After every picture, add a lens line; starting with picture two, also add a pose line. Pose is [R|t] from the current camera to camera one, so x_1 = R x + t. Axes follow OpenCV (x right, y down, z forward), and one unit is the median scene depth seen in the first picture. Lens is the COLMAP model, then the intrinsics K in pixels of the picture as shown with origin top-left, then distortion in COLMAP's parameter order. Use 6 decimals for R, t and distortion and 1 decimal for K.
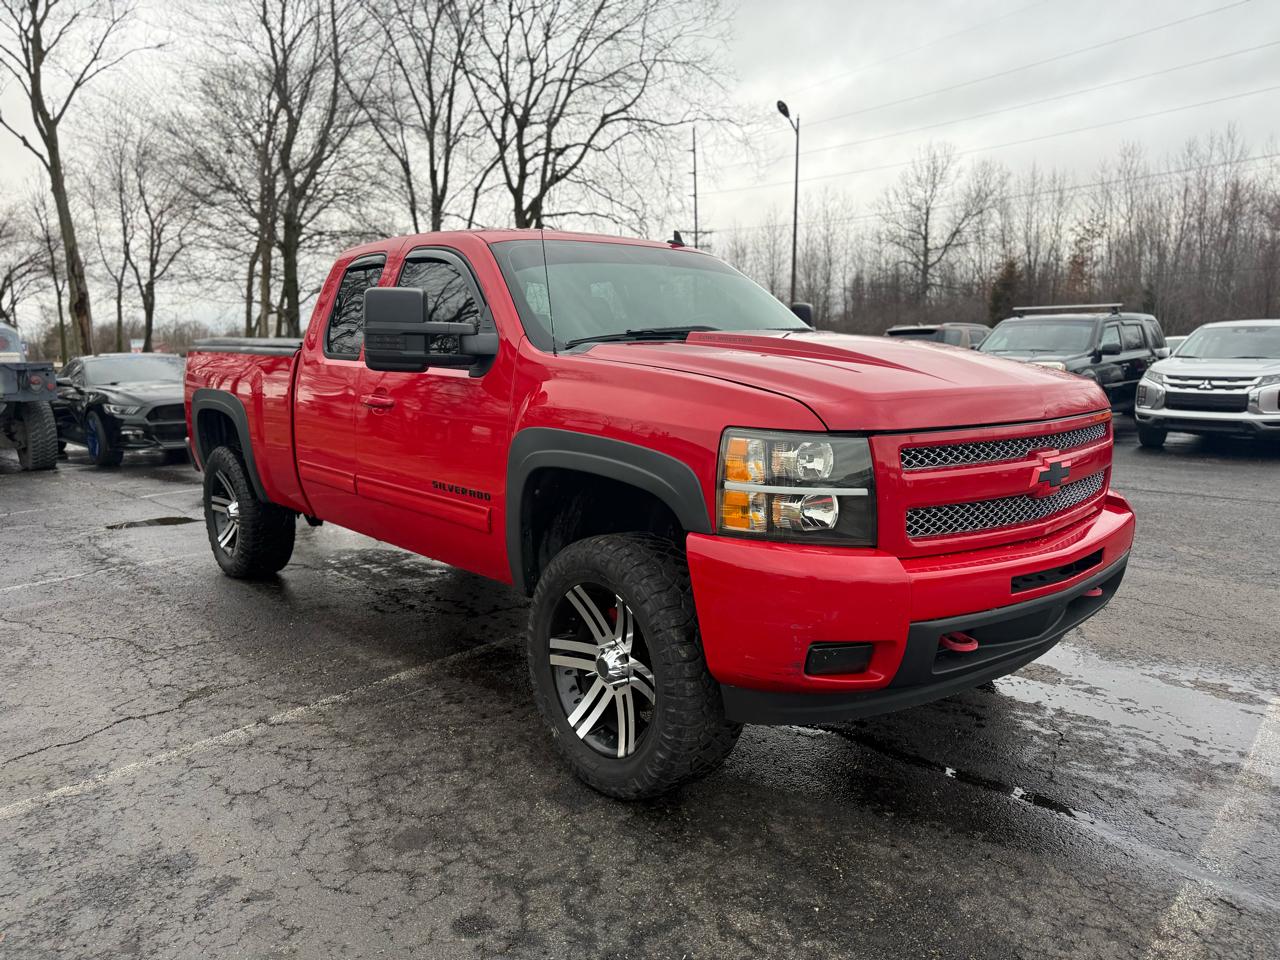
lens RADIAL K [[909.8, 0, 640.8], [0, 909.8, 464.9], [0, 0, 1]] dist [0.048387, -0.059546]
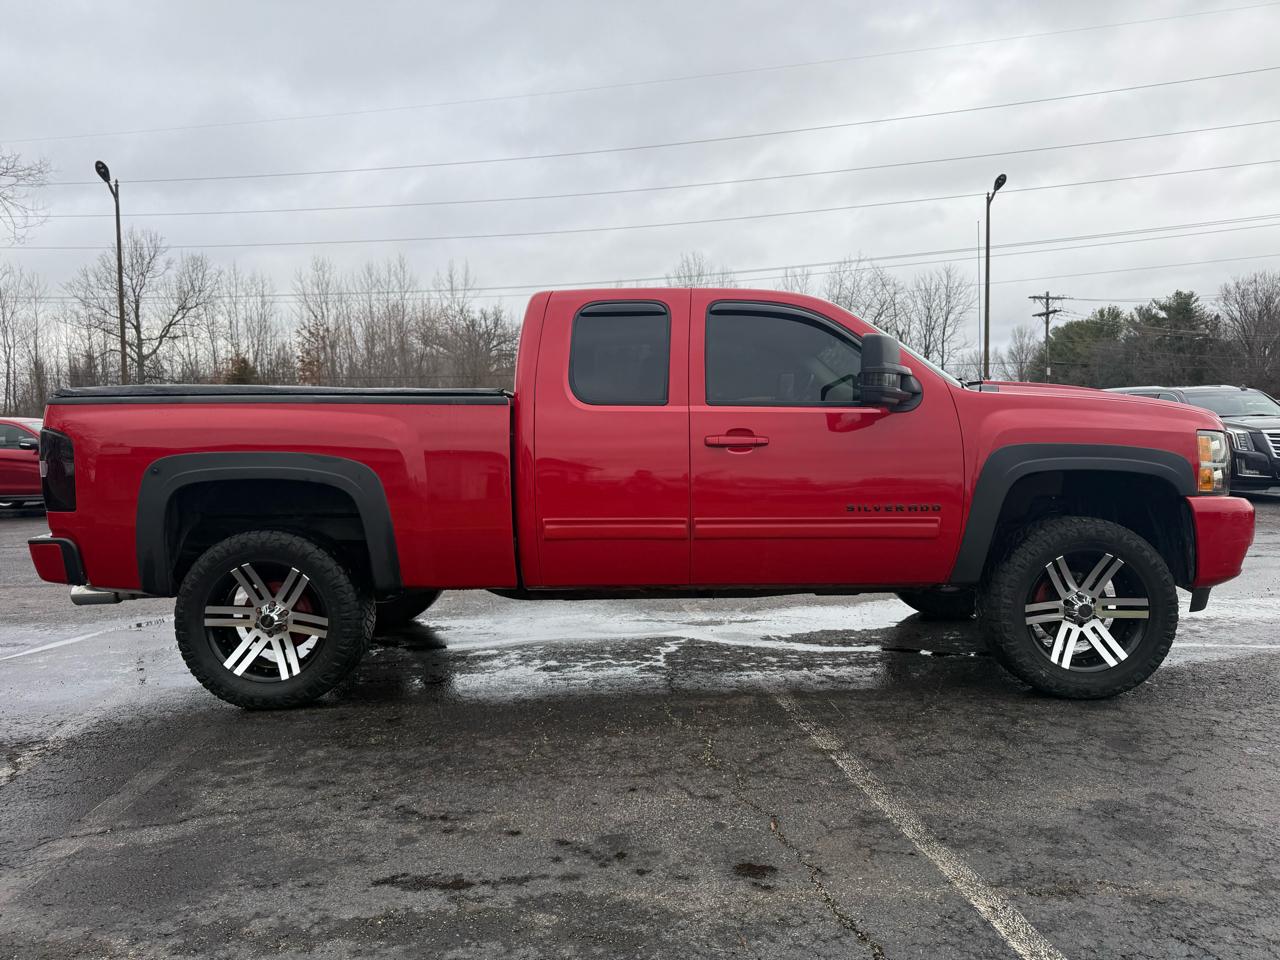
lens RADIAL K [[909.8, 0, 644.2], [0, 909.8, 472.2], [0, 0, 1]] dist [0.048387, -0.059546]
pose [[0.654768, -0.036894, 0.754929, -1.070776], [0.111363, 0.992616, -0.048078, 0.001706], [-0.747580, 0.115552, 0.654042, 0.383395]]
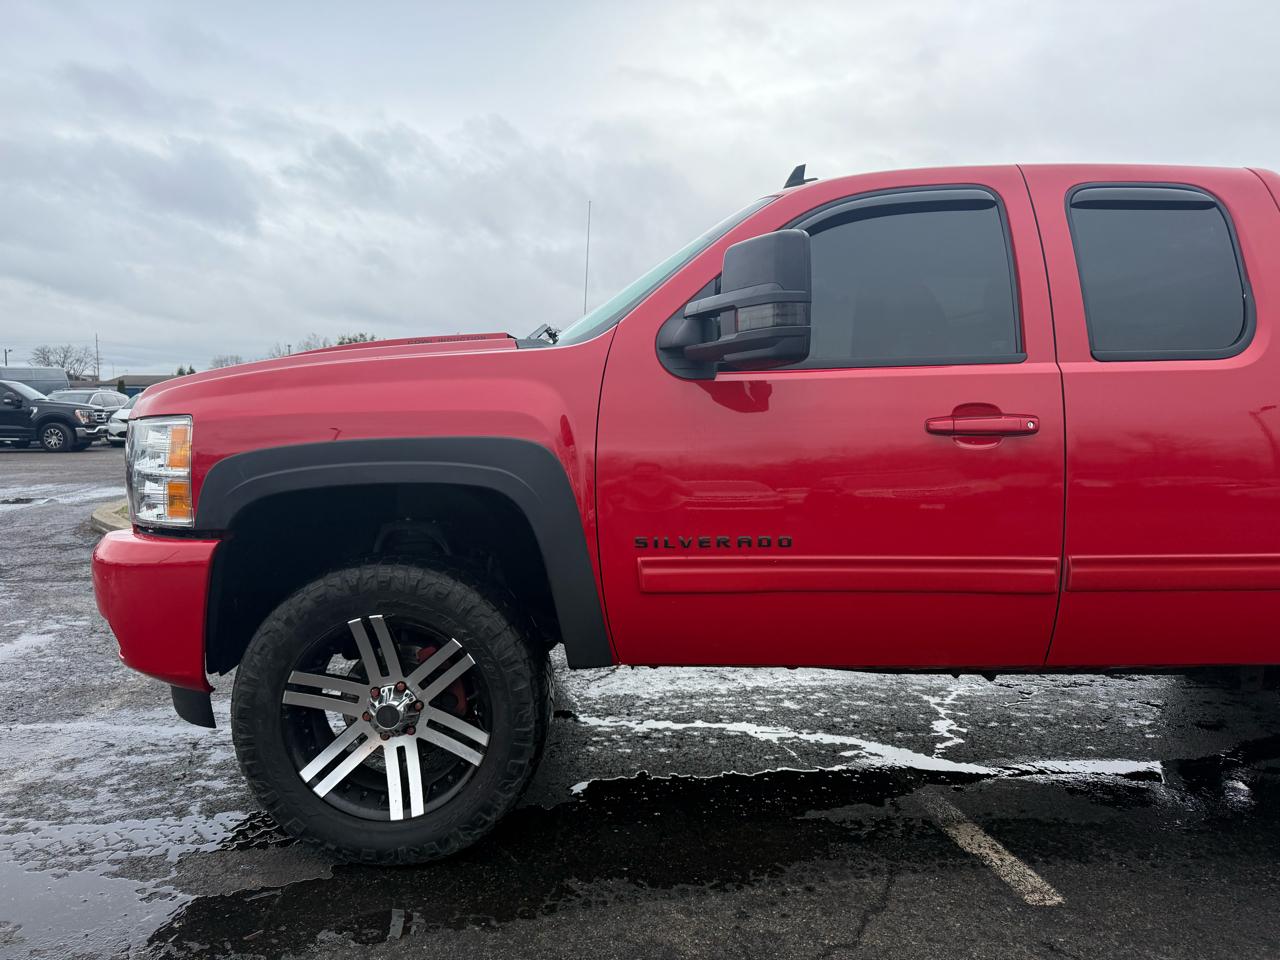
lens RADIAL K [[909.8, 0, 635.8], [0, 909.8, 488.5], [0, 0, 1]] dist [0.048387, -0.059546]
pose [[-0.654885, 0.070136, -0.752467, 0.644295], [-0.098967, 0.979150, 0.177398, -0.148518], [0.749220, 0.190645, -0.634290, 1.445671]]
